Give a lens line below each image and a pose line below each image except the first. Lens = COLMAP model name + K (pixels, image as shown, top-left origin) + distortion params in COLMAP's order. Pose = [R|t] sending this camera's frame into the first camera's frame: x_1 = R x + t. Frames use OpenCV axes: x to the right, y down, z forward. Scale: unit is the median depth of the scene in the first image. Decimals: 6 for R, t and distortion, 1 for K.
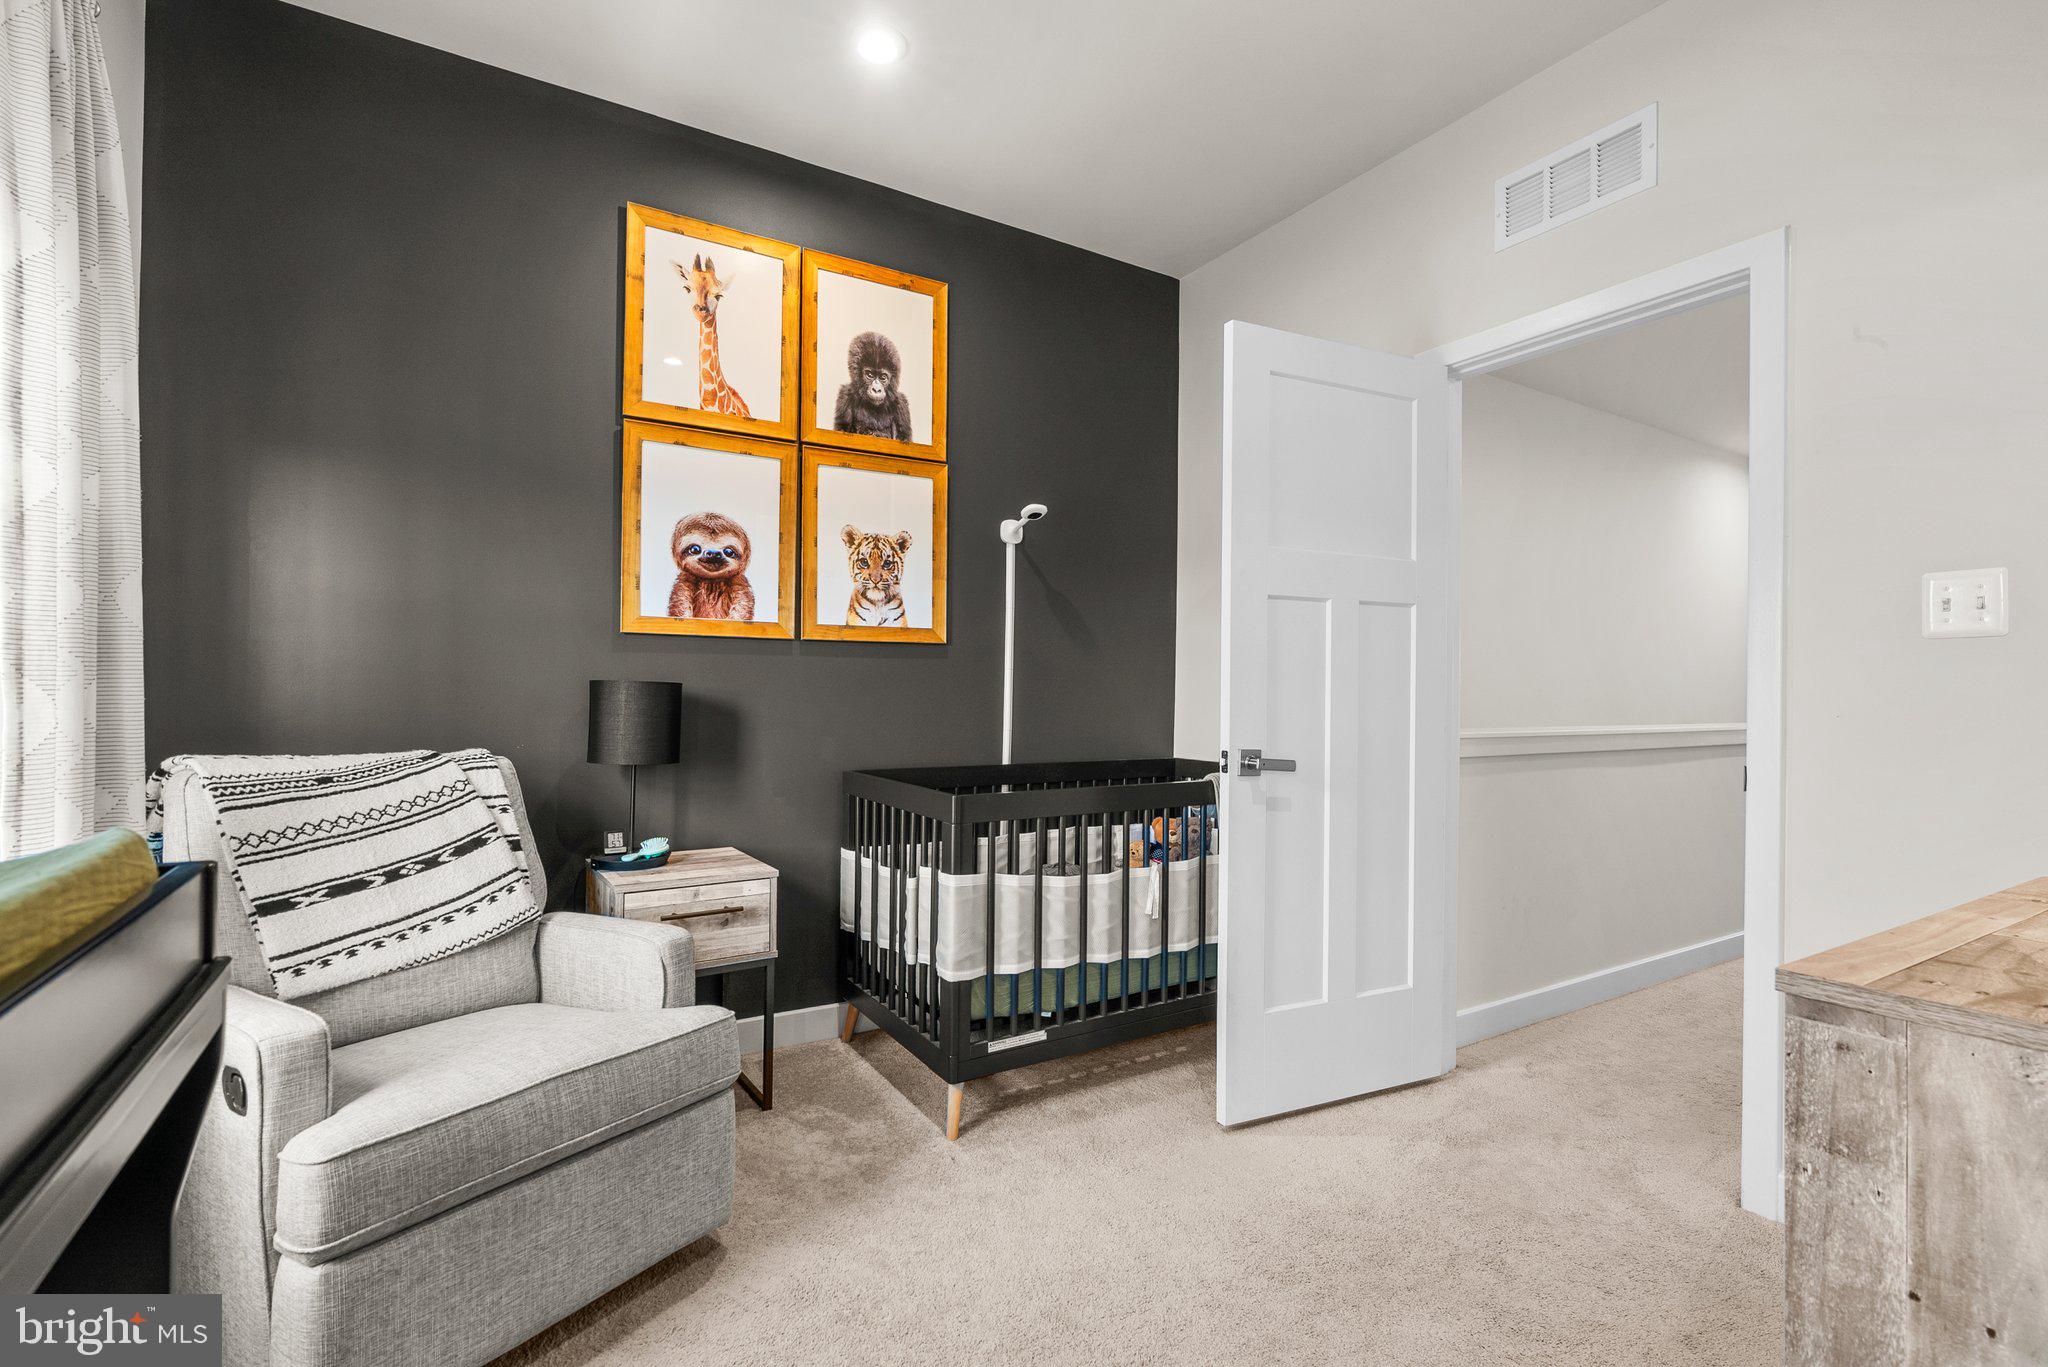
lens RADIAL K [[927.4, 0, 1023.4], [0, 927.4, 689.2], [0, 0, 1]] dist [-0.003708, 0.000500]
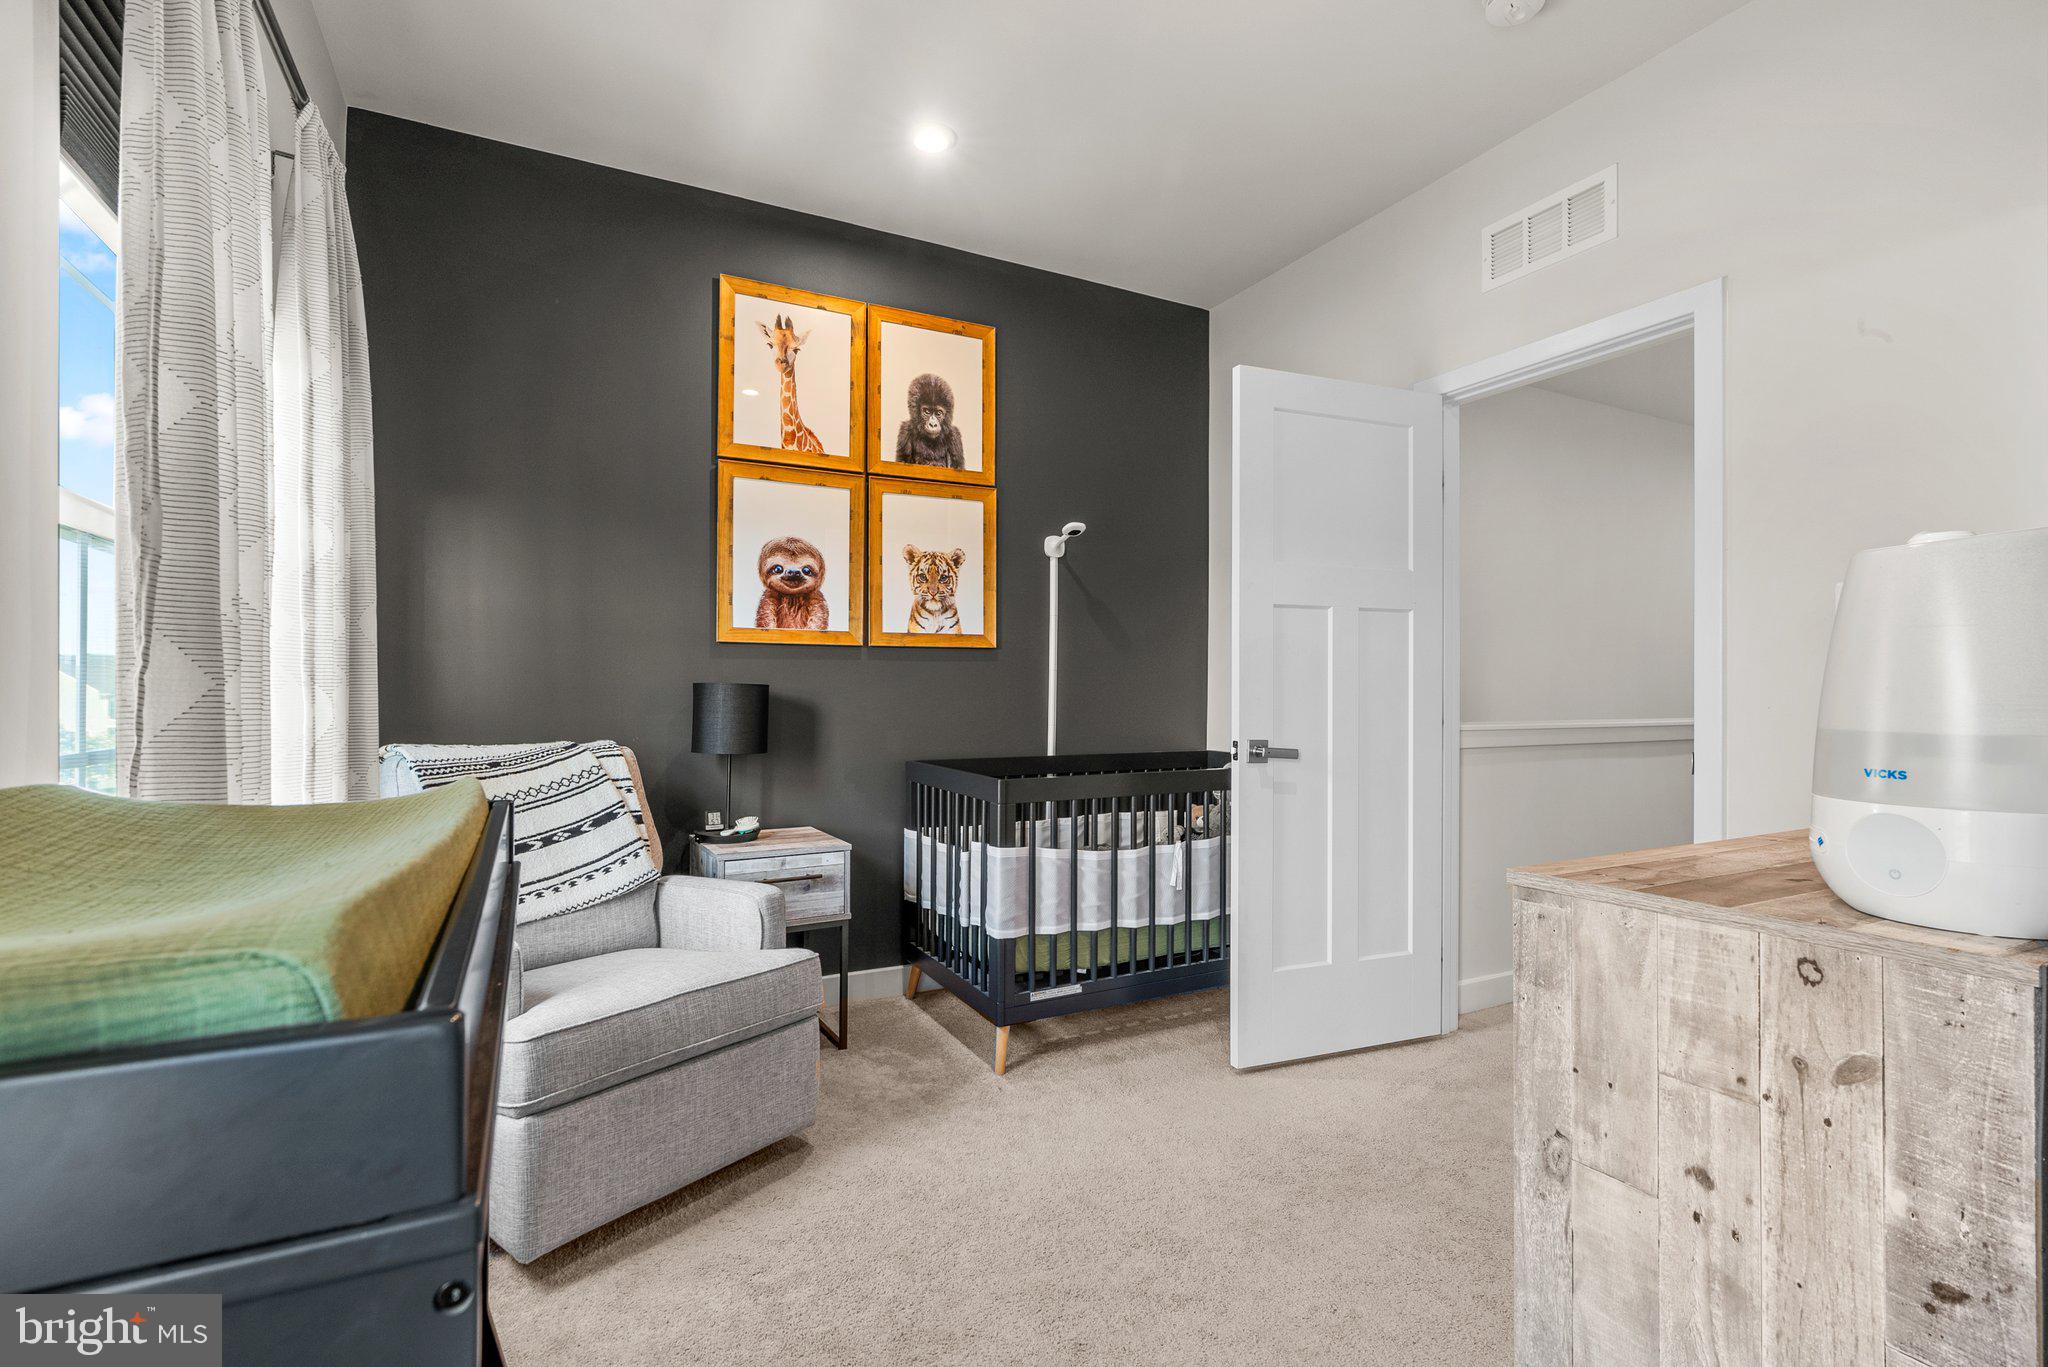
lens RADIAL K [[927.4, 0, 1024.4], [0, 927.4, 688.6], [0, 0, 1]] dist [-0.003708, 0.000500]
pose [[0.997813, -0.006151, -0.065809, 0.033825], [0.006180, 0.999981, 0.000241, -0.000160], [0.065806, -0.000647, 0.997832, -0.162300]]
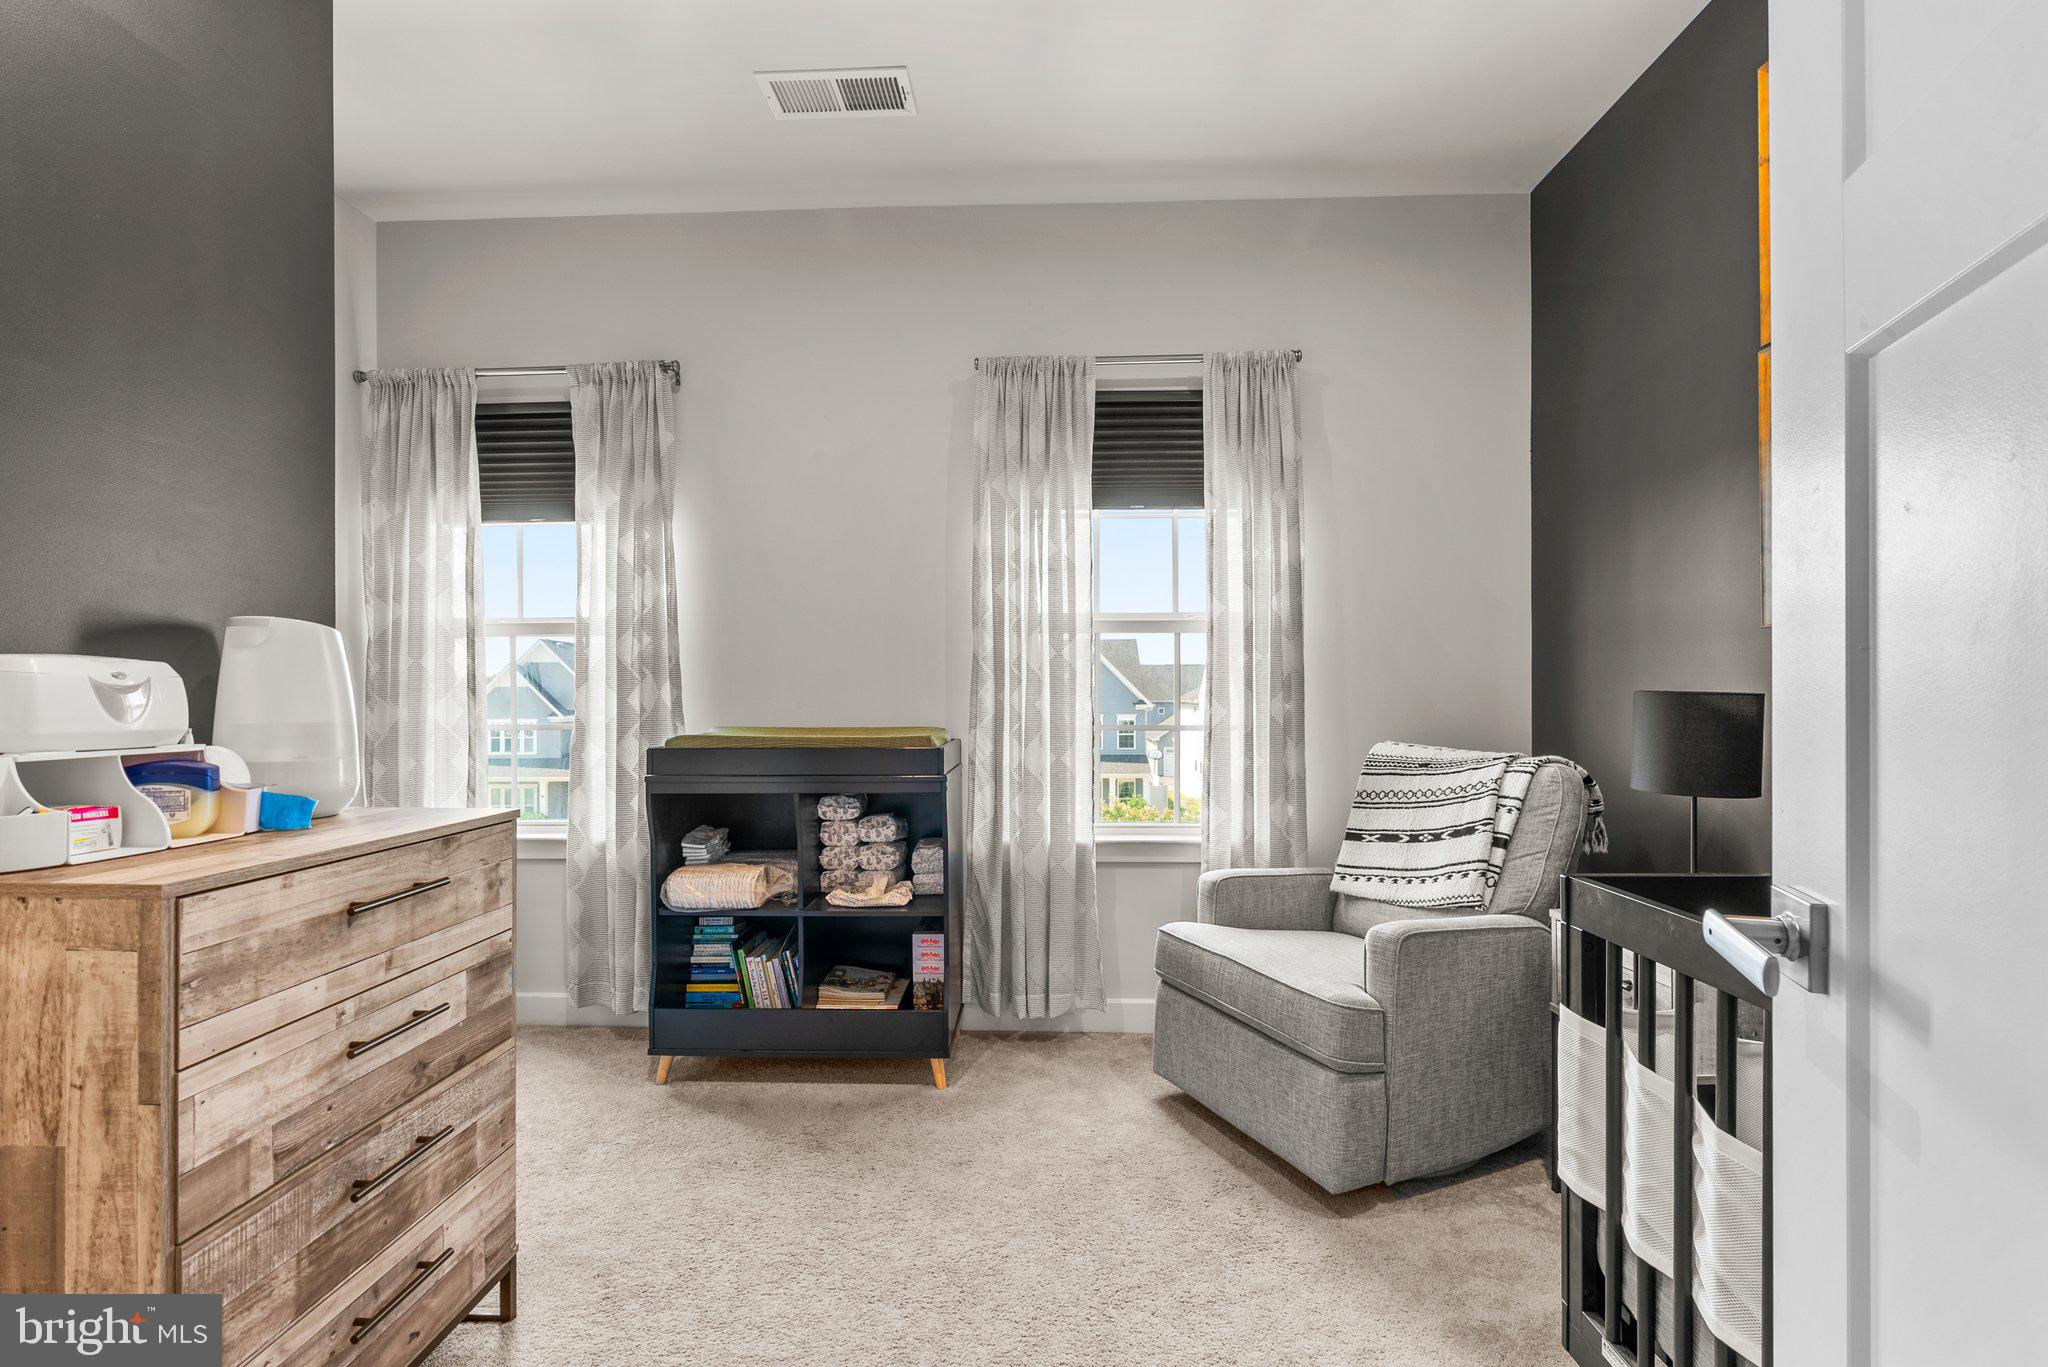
lens RADIAL K [[927.4, 0, 1020.6], [0, 927.4, 691.9], [0, 0, 1]] dist [-0.003708, 0.000500]
pose [[-0.541578, -0.012213, -0.840562, 0.622342], [-0.005925, 0.999925, -0.010711, 0.004046], [0.840630, -0.000820, -0.541610, 1.007208]]
